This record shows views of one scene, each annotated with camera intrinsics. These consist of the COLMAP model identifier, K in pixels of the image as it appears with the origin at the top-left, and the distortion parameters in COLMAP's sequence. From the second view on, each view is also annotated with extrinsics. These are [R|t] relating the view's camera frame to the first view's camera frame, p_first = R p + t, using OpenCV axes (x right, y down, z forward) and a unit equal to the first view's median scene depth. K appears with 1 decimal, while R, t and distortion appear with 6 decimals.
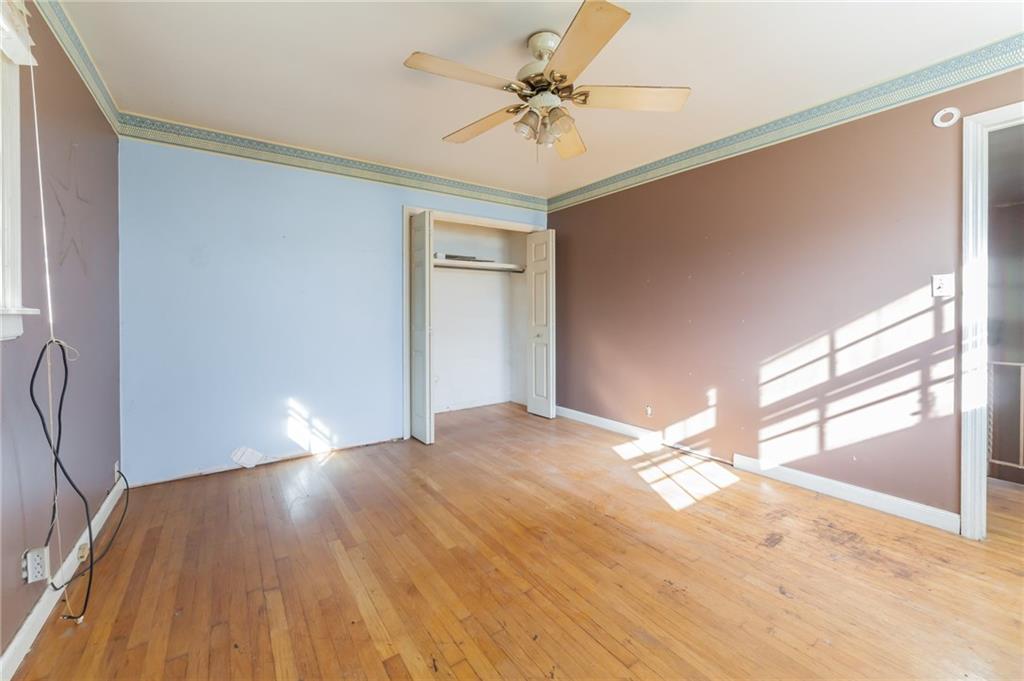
lens RADIAL K [[400.2, 0, 510.4], [0, 400.2, 320.5], [0, 0, 1]] dist [-0.026369, 0.000015]
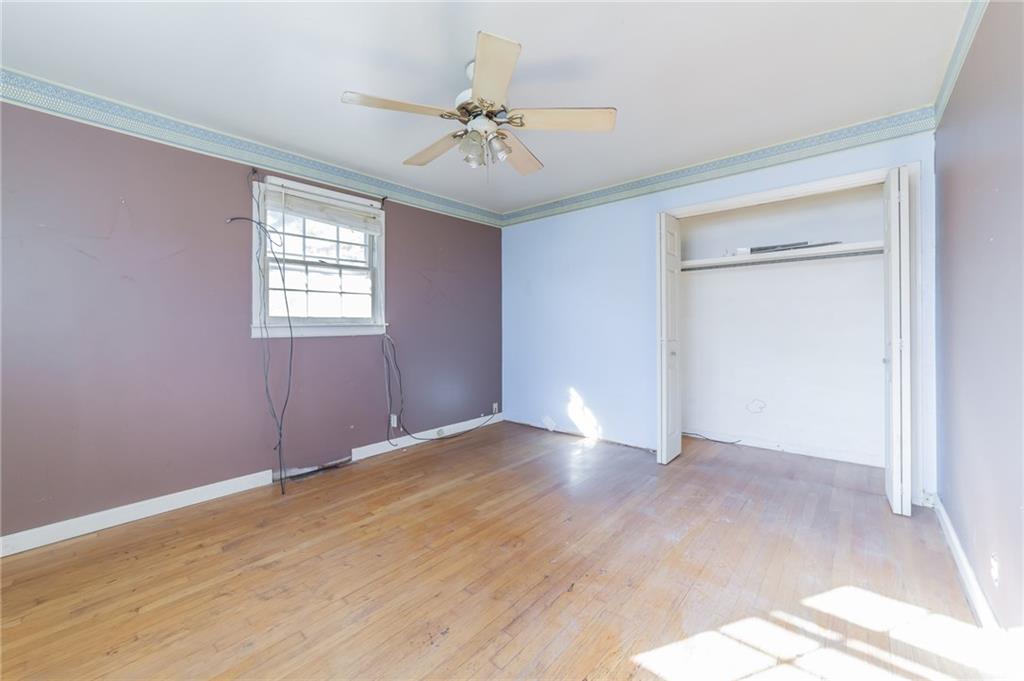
lens RADIAL K [[400.2, 0, 510.4], [0, 400.2, 320.5], [0, 0, 1]] dist [-0.026369, 0.000015]
pose [[0.236778, -0.006585, -0.971541, 0.811165], [-0.010408, 0.999902, -0.009314, -0.013888], [0.971508, 0.012317, 0.236686, 0.580000]]
